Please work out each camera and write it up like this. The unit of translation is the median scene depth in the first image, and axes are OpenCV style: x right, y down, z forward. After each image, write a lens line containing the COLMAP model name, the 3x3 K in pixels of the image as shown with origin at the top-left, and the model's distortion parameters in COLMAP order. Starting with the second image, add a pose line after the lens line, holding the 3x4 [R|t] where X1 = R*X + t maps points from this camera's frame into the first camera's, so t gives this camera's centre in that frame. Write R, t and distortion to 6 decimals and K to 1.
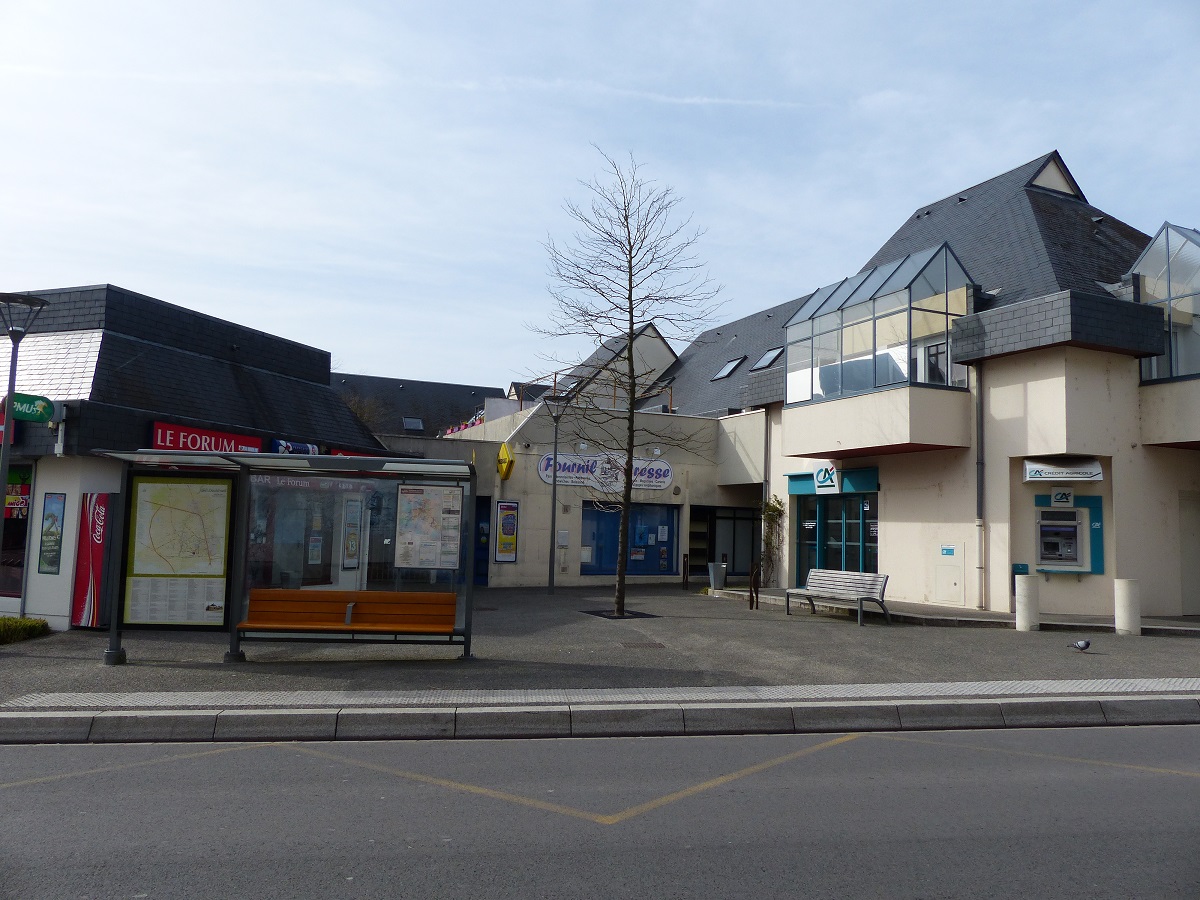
lens RADIAL K [[952.2, 0, 600.0], [0, 952.2, 450.0], [0, 0, 1]] dist [-0.007388, -0.001957]
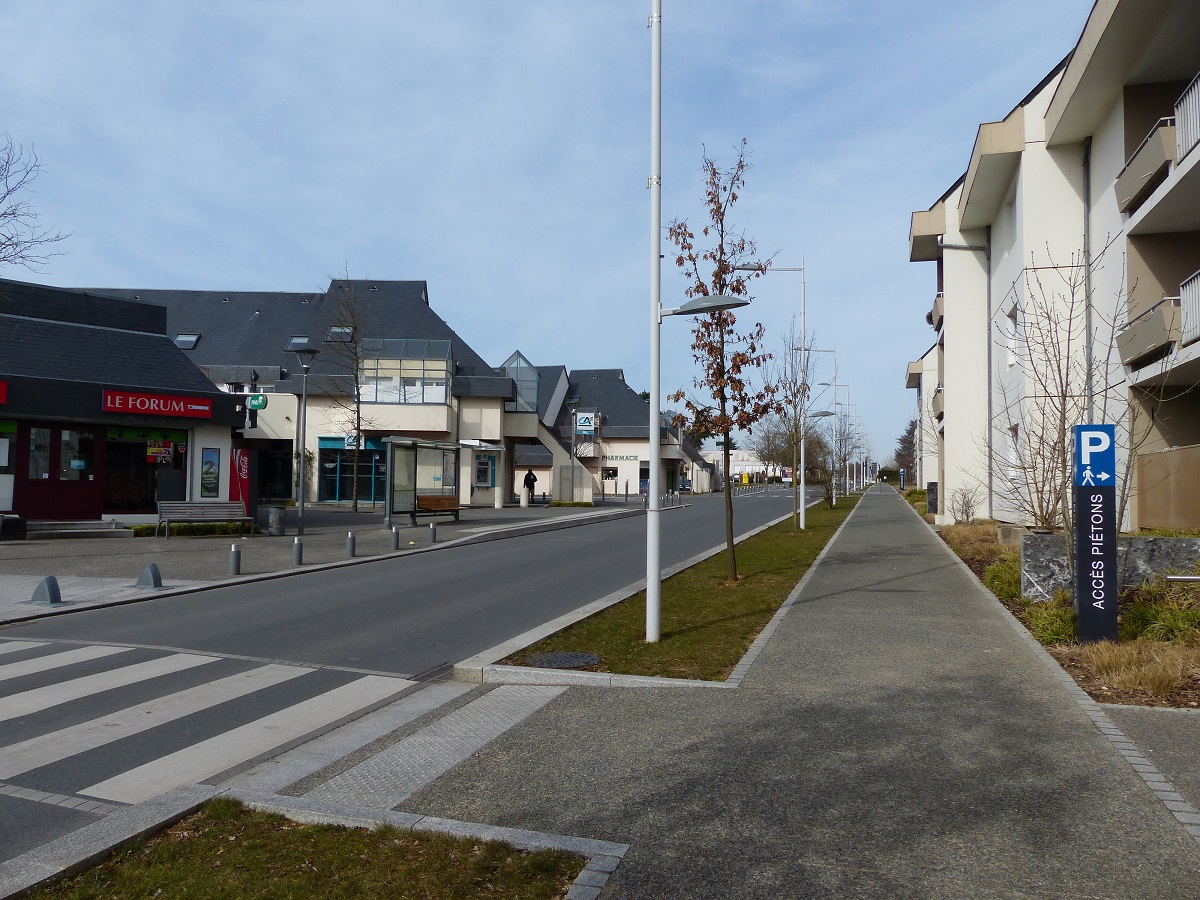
lens RADIAL K [[952.2, 0, 600.0], [0, 952.2, 450.0], [0, 0, 1]] dist [-0.007388, -0.001957]
pose [[0.359140, 0.018414, 0.933102, -1.425345], [-0.087514, 0.996065, 0.014026, -0.022526], [-0.929172, -0.086697, 0.359338, -0.129992]]
